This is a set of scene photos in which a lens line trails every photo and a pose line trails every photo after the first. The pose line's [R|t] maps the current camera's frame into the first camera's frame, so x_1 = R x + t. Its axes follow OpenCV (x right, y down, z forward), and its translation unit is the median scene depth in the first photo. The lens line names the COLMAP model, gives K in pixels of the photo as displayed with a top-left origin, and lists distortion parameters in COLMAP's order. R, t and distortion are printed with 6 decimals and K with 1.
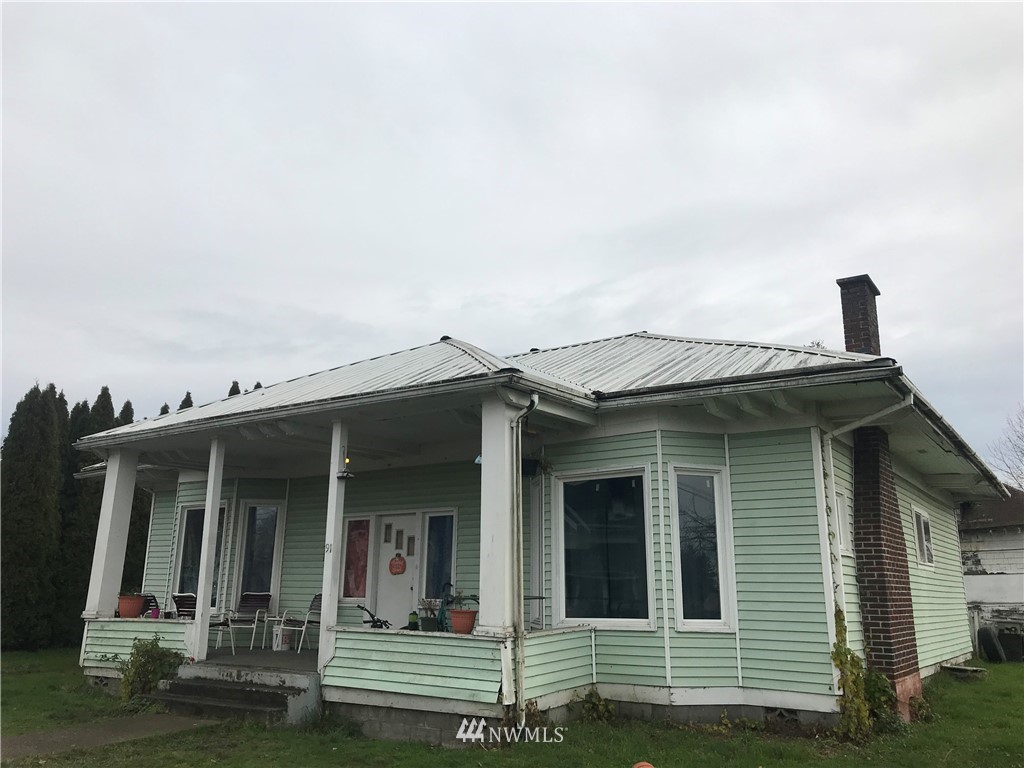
lens RADIAL K [[831.4, 0, 512.0], [0, 831.4, 384.0], [0, 0, 1]] dist [0.026682, -0.004306]
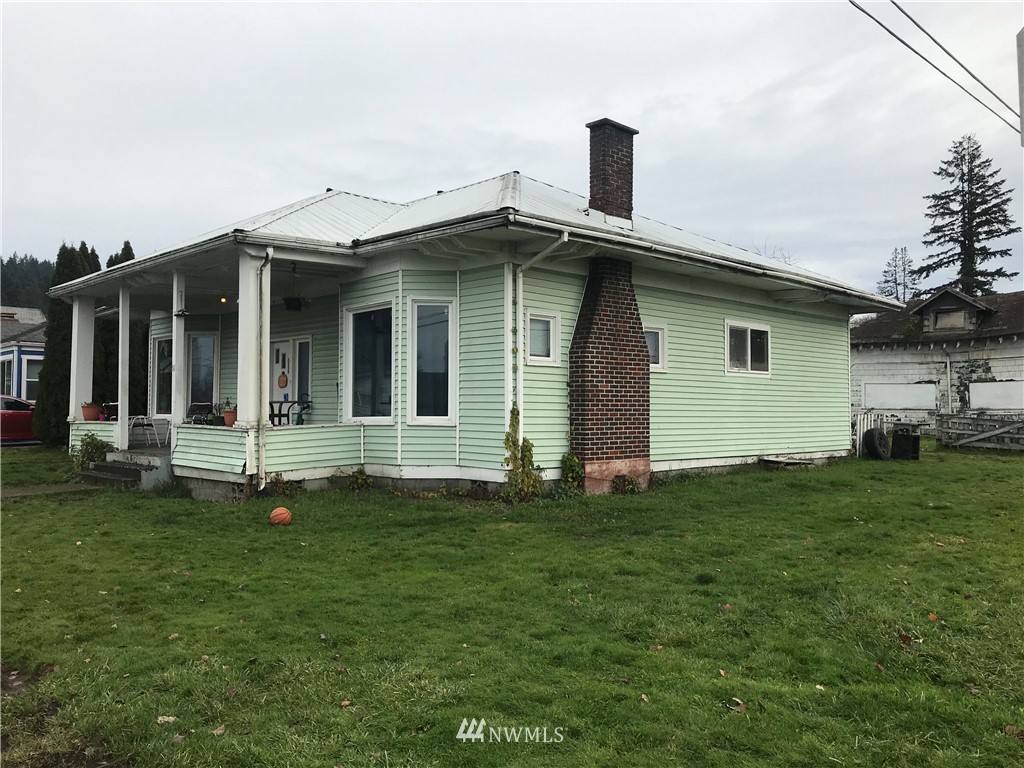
lens RADIAL K [[810.7, 0, 512.0], [0, 810.7, 384.0], [0, 0, 1]] dist [0.090323, -0.066102]
pose [[0.980101, -0.014981, -0.197935, 0.590510], [0.056553, 0.976897, 0.206093, -0.019554], [0.190275, -0.213186, 0.958304, -0.170644]]
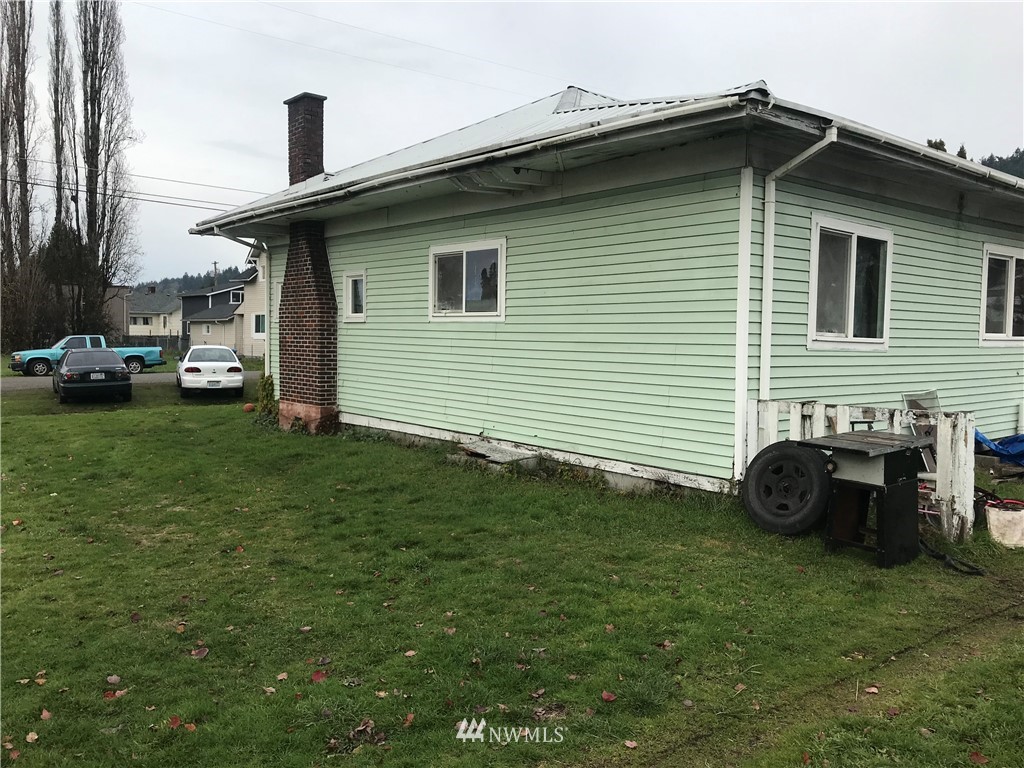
lens RADIAL K [[810.7, 0, 512.0], [0, 810.7, 384.0], [0, 0, 1]] dist [0.090323, -0.066102]
pose [[-0.260330, 0.041682, -0.964620, 1.761027], [0.216979, 0.976039, -0.016382, 0.428088], [0.940823, -0.213567, -0.263136, 1.743859]]
